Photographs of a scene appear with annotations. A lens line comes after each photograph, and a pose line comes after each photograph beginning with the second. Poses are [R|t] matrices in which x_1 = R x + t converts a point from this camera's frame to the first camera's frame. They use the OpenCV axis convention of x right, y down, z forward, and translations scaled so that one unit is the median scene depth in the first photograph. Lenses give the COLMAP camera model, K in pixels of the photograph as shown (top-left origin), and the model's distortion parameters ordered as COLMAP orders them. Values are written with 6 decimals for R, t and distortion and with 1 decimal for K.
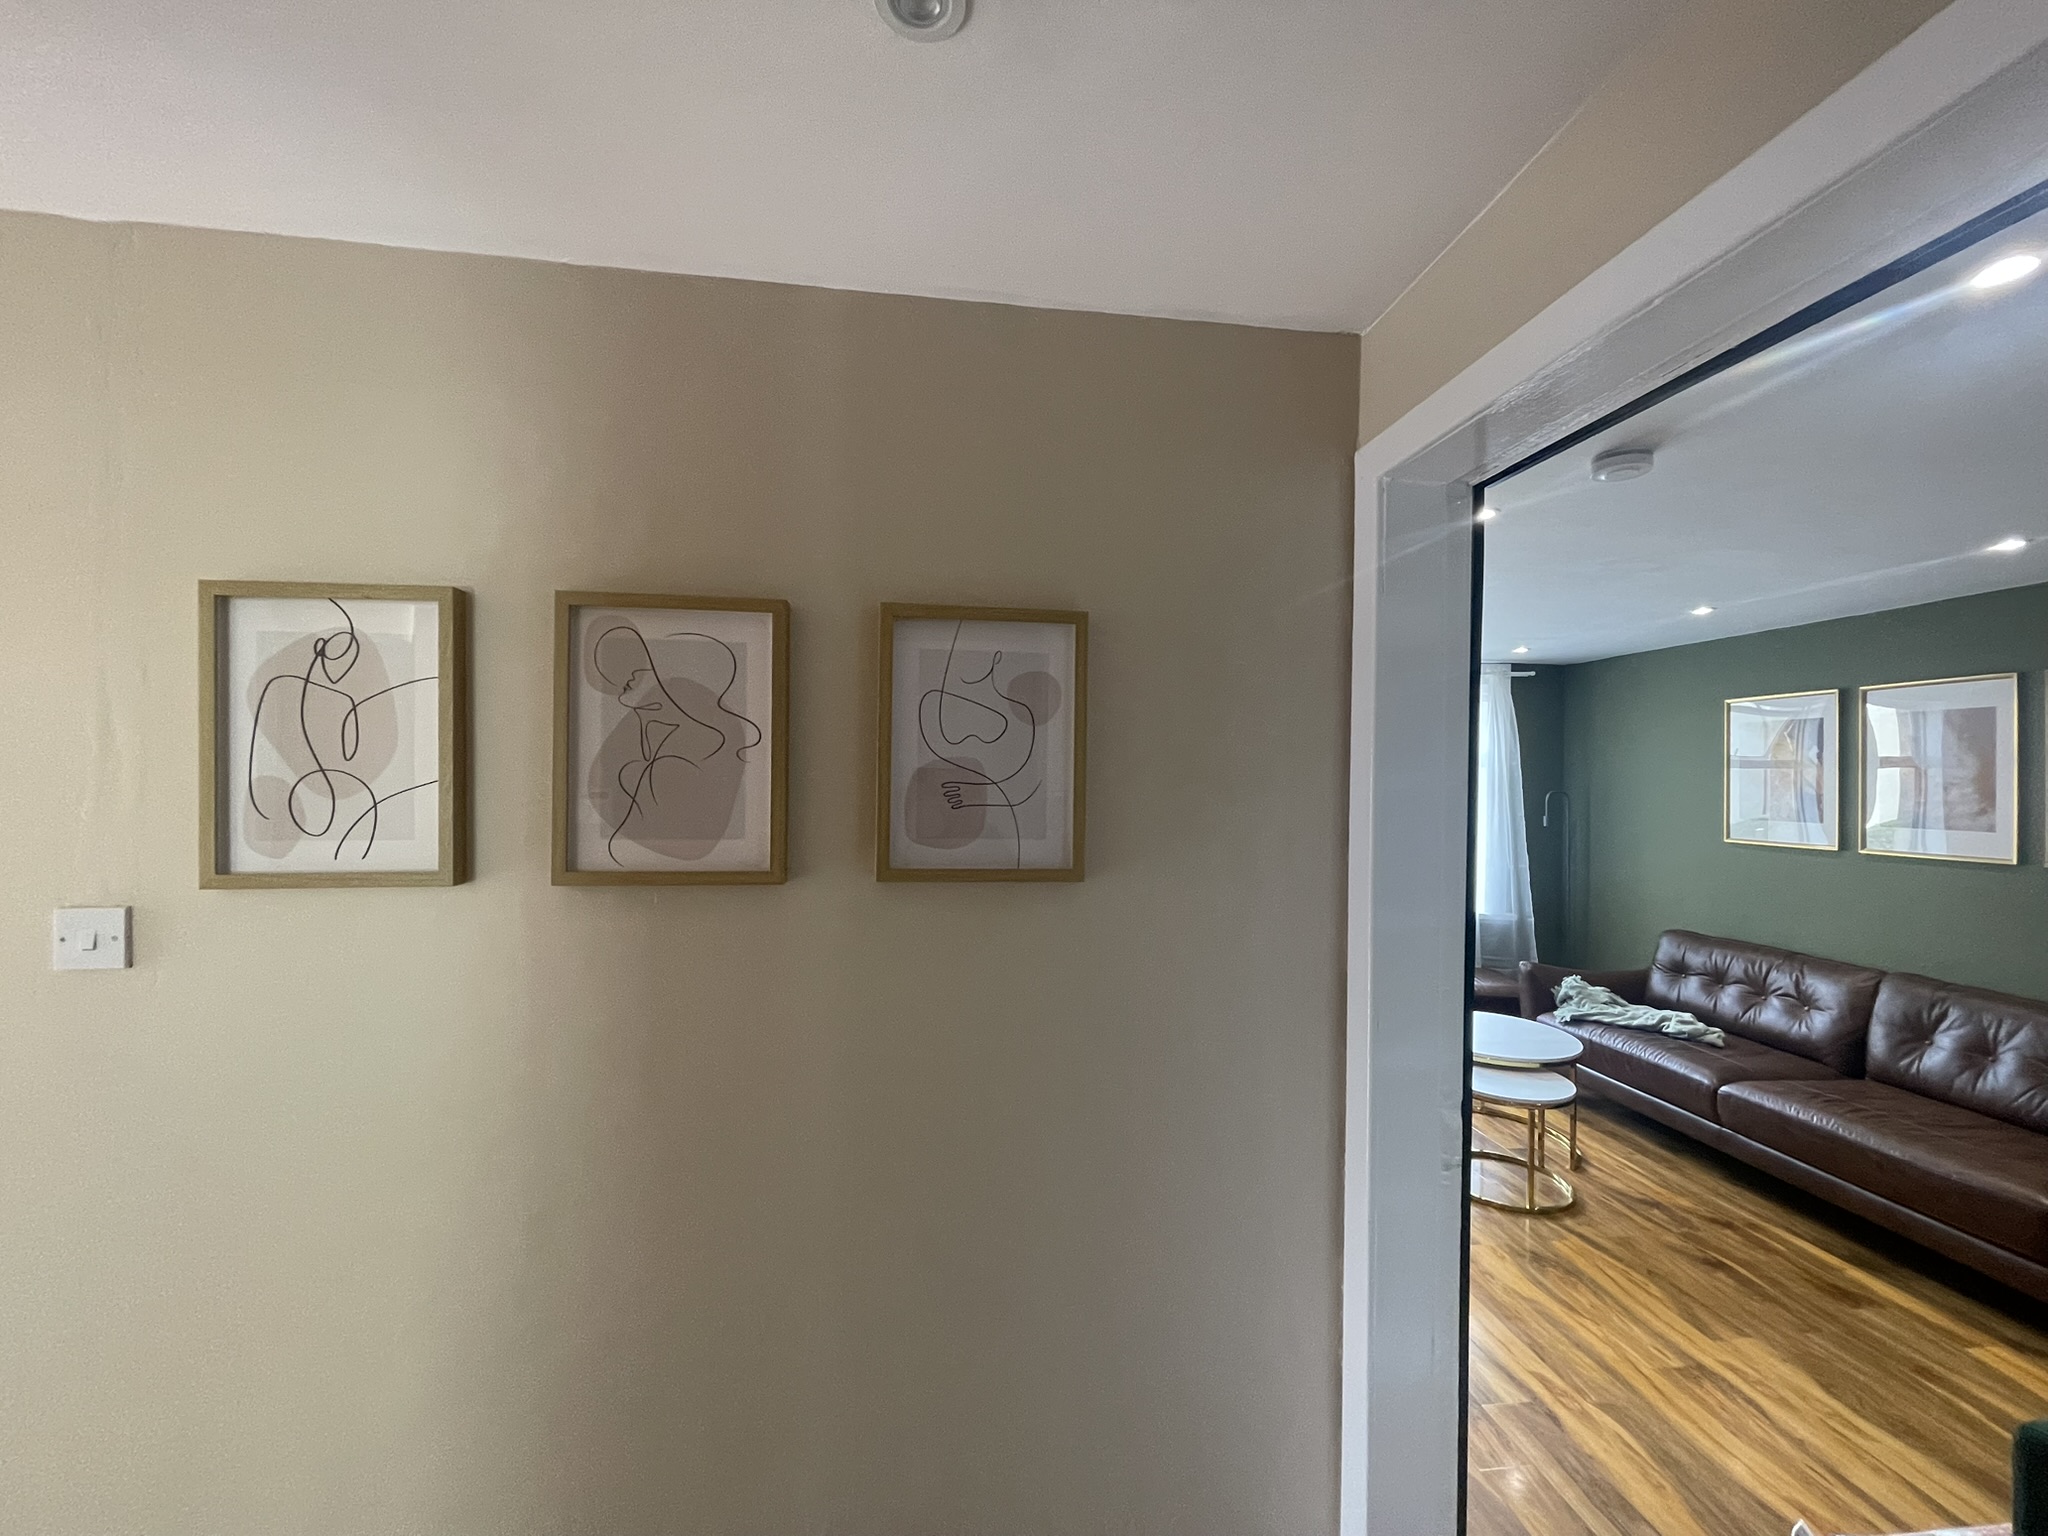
lens RADIAL K [[839.4, 0, 1022.4], [0, 839.4, 774.1], [0, 0, 1]] dist [0.003561, -0.001311]
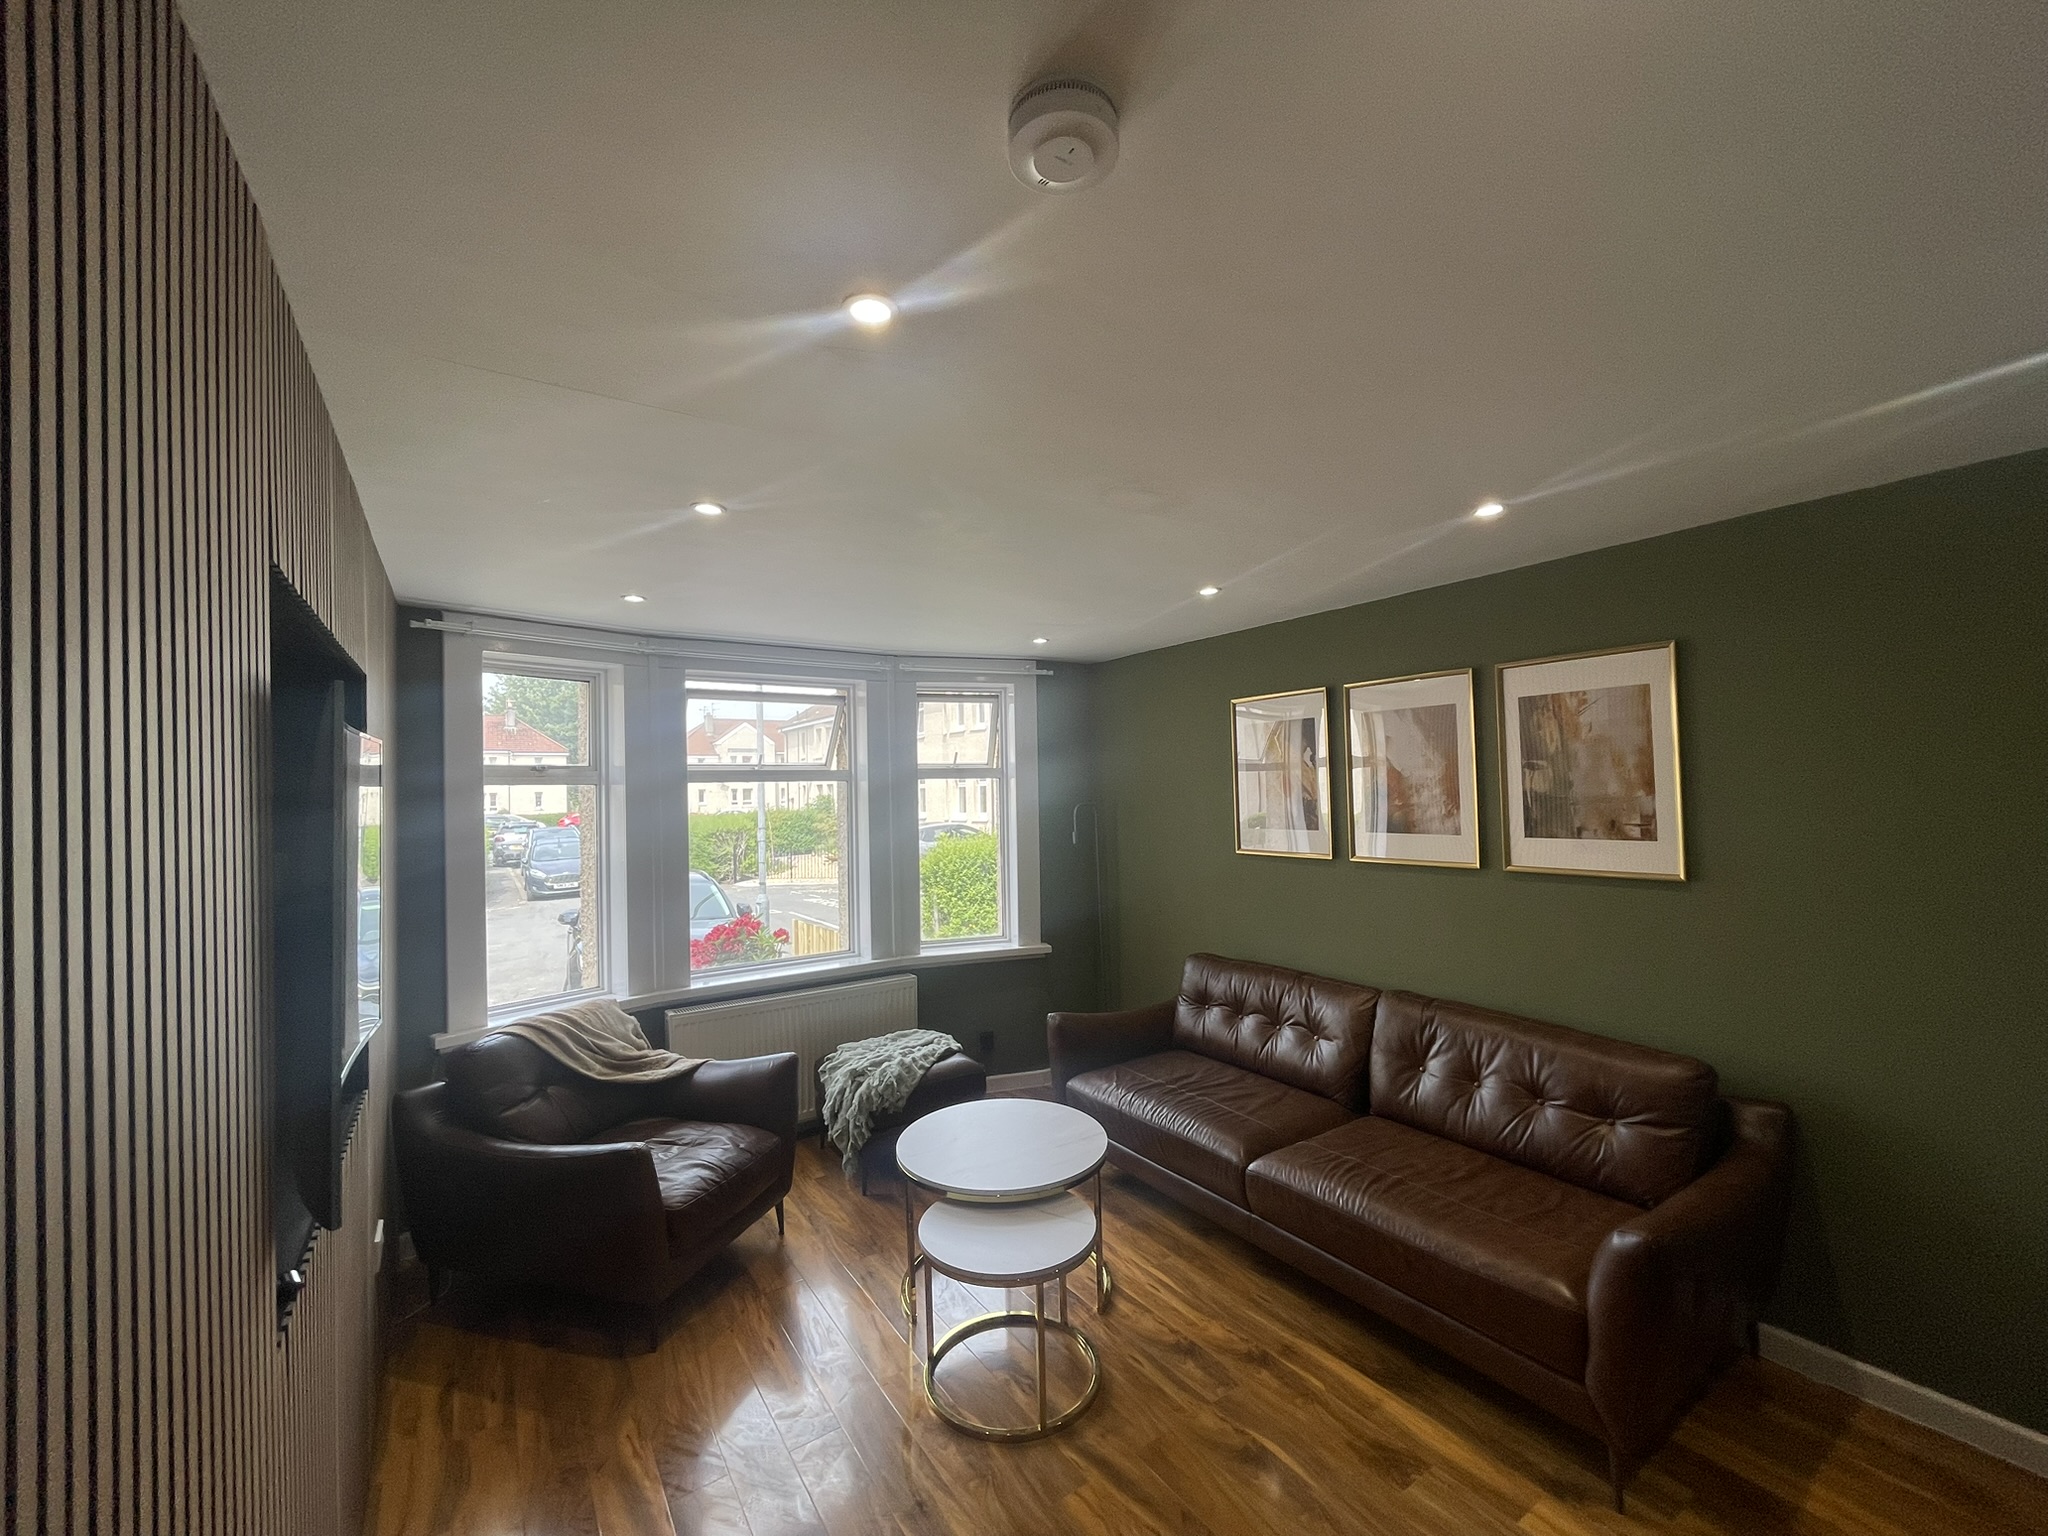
lens RADIAL K [[839.4, 0, 1036.2], [0, 839.4, 773.8], [0, 0, 1]] dist [0.003561, -0.001311]
pose [[0.889647, -0.032209, 0.455512, 0.275157], [0.038194, 0.999263, -0.003938, -0.014060], [-0.455049, 0.020902, 0.890221, 0.343628]]
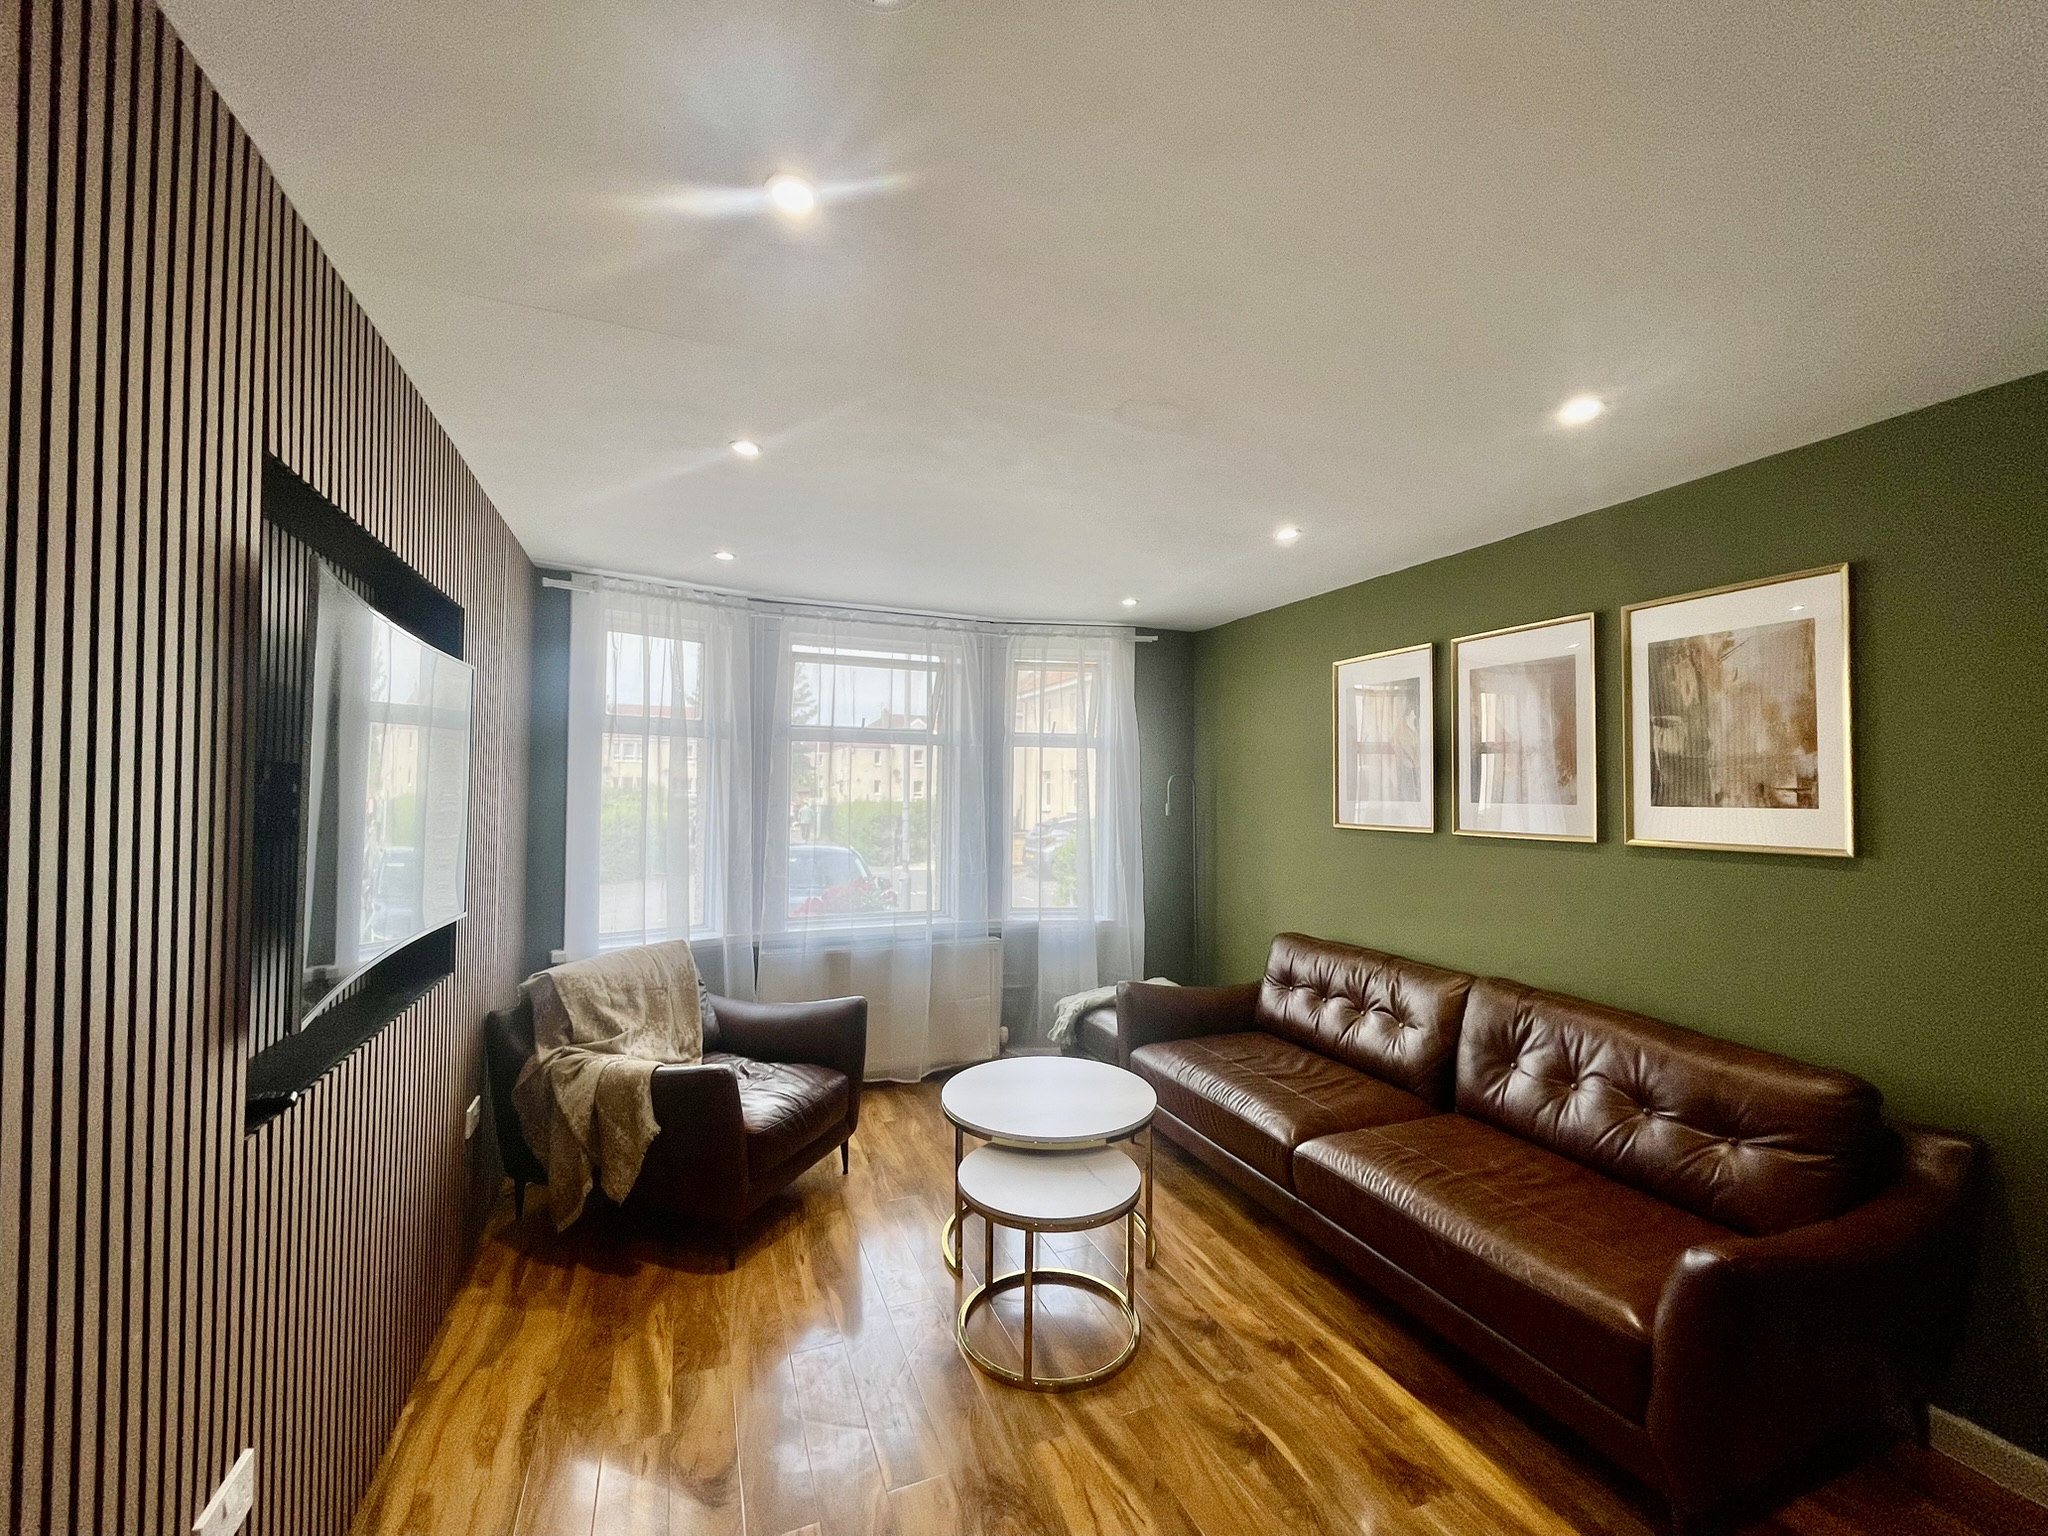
lens RADIAL K [[839.4, 0, 1031.5], [0, 839.4, 776.2], [0, 0, 1]] dist [0.003561, -0.001311]
pose [[0.964288, -0.006464, 0.264776, 0.388345], [0.009002, 0.999924, -0.008376, 0.040684], [-0.264701, 0.010460, 0.964274, 0.316961]]
